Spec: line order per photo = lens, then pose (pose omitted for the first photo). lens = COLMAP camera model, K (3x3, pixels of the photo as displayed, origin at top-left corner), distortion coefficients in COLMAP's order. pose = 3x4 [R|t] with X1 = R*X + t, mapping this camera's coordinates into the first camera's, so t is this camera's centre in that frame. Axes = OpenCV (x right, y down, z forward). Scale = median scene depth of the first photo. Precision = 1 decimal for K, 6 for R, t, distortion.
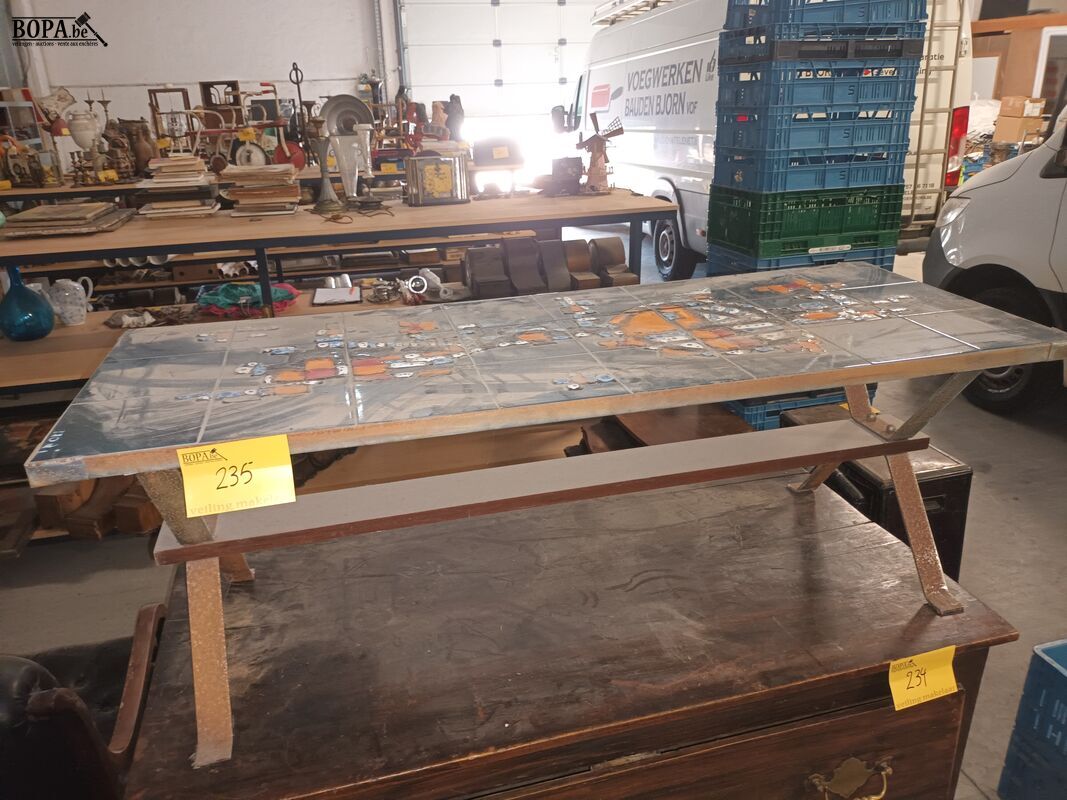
lens RADIAL K [[811.1, 0, 537.1], [0, 811.1, 397.4], [0, 0, 1]] dist [0.019847, -0.043669]
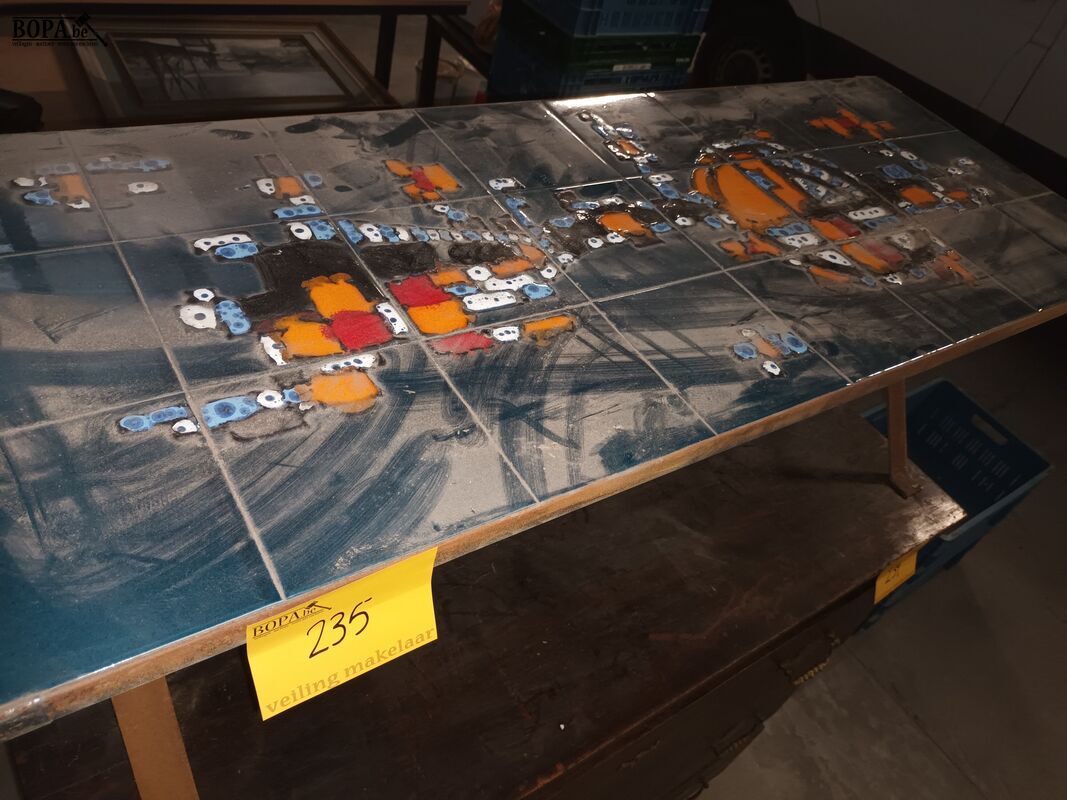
lens RADIAL K [[811.1, 0, 525.7], [0, 811.1, 403.5], [0, 0, 1]] dist [0.019847, -0.043669]
pose [[0.917495, -0.054221, 0.394035, -0.370964], [-0.114624, 0.912593, 0.392474, -0.206313], [-0.380874, -0.405259, 0.831084, 0.461806]]
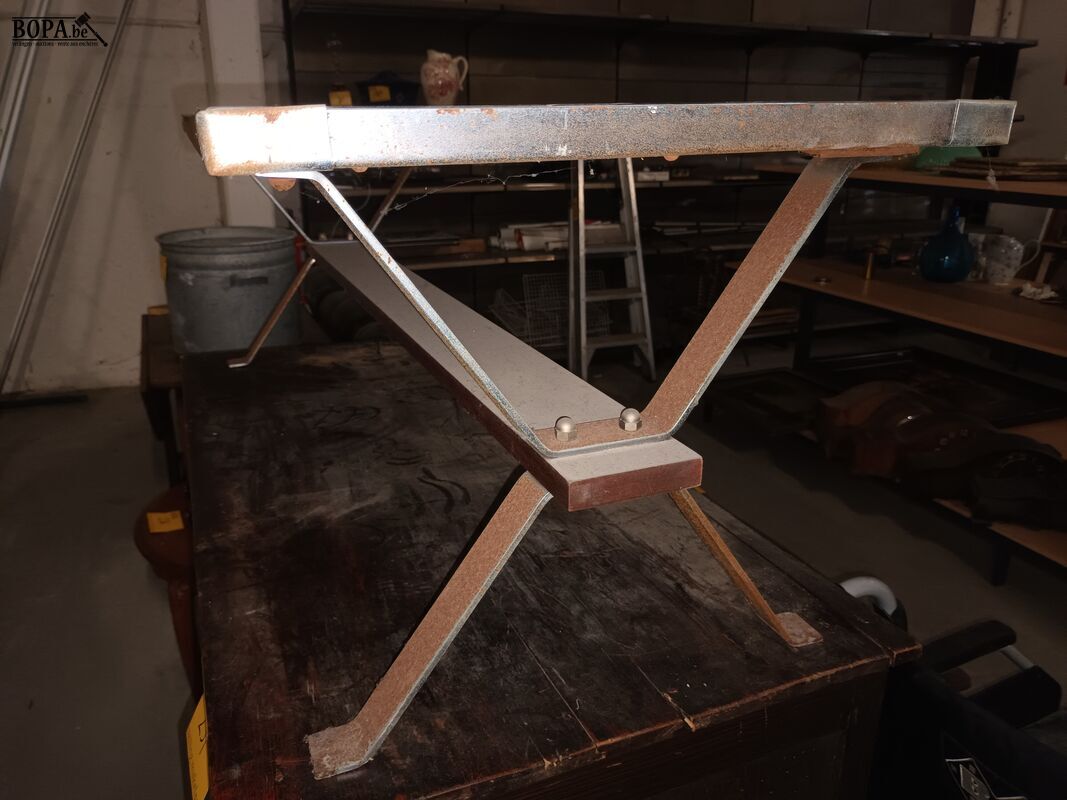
lens RADIAL K [[811.1, 0, 526.5], [0, 811.1, 400.4], [0, 0, 1]] dist [0.019847, -0.043669]
pose [[0.131111, 0.345870, -0.929077, 1.033449], [-0.370136, 0.886476, 0.277777, -0.107798], [0.919679, 0.307465, 0.244245, 1.093512]]
